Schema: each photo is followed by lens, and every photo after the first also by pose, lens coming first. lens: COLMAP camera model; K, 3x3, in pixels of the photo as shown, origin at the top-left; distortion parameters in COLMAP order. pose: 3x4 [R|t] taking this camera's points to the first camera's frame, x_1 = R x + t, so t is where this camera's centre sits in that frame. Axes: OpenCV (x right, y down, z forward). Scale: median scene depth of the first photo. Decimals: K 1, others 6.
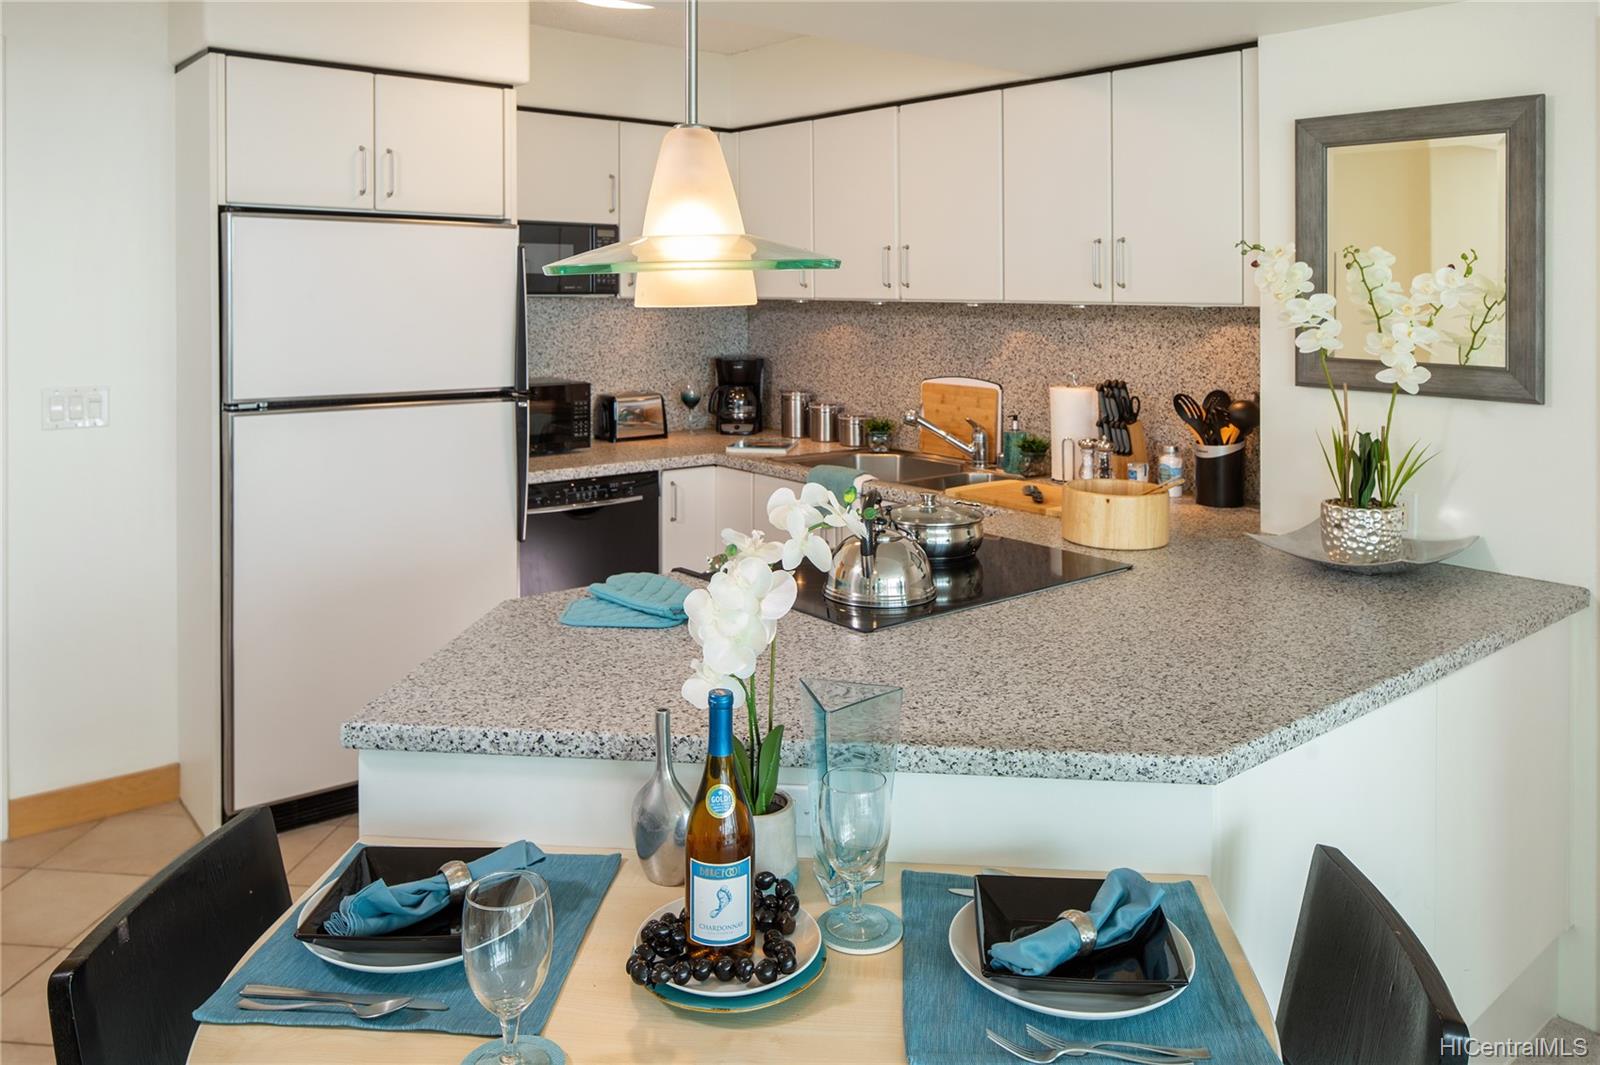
lens RADIAL K [[1193.9, 0, 800.0], [0, 1193.9, 532.5], [0, 0, 1]] dist [0.003442, -0.001265]
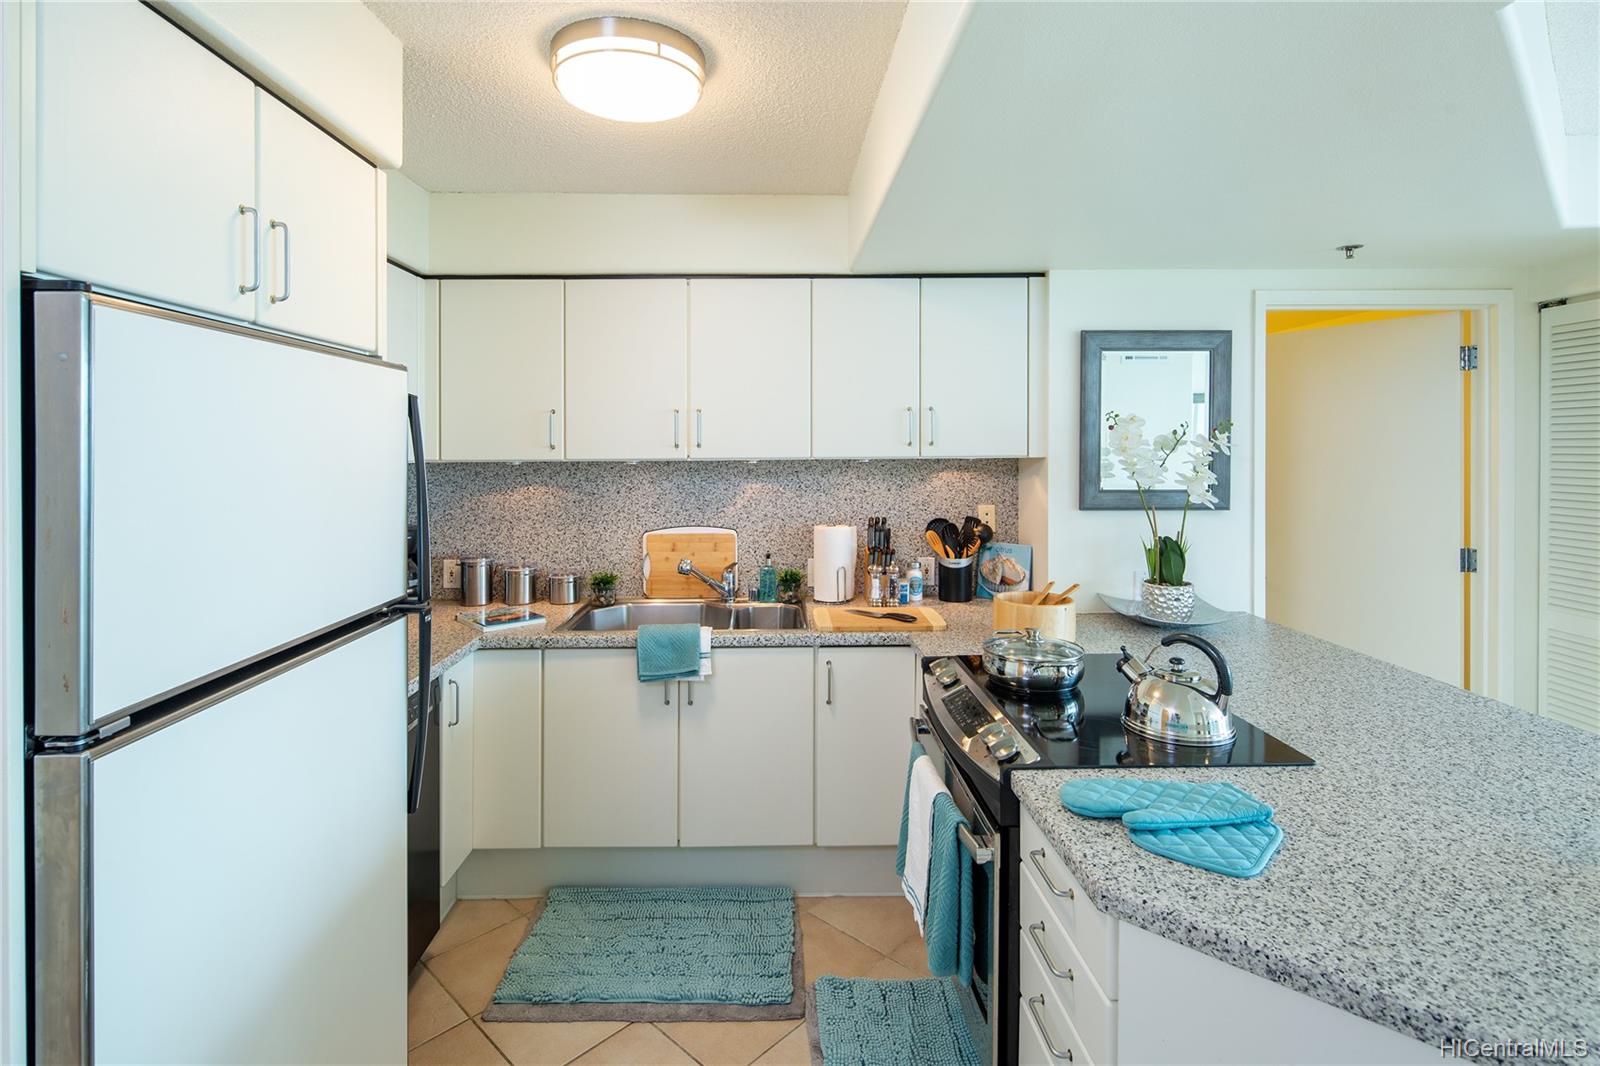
lens RADIAL K [[807.0, 0, 800.1], [0, 807.0, 541.8], [0, 0, 1]] dist [-0.001001, -0.000002]
pose [[0.615734, -0.101586, 0.781378, -0.488515], [0.167919, 0.985792, -0.004160, -0.118758], [-0.769854, 0.133770, 0.624044, 0.562643]]
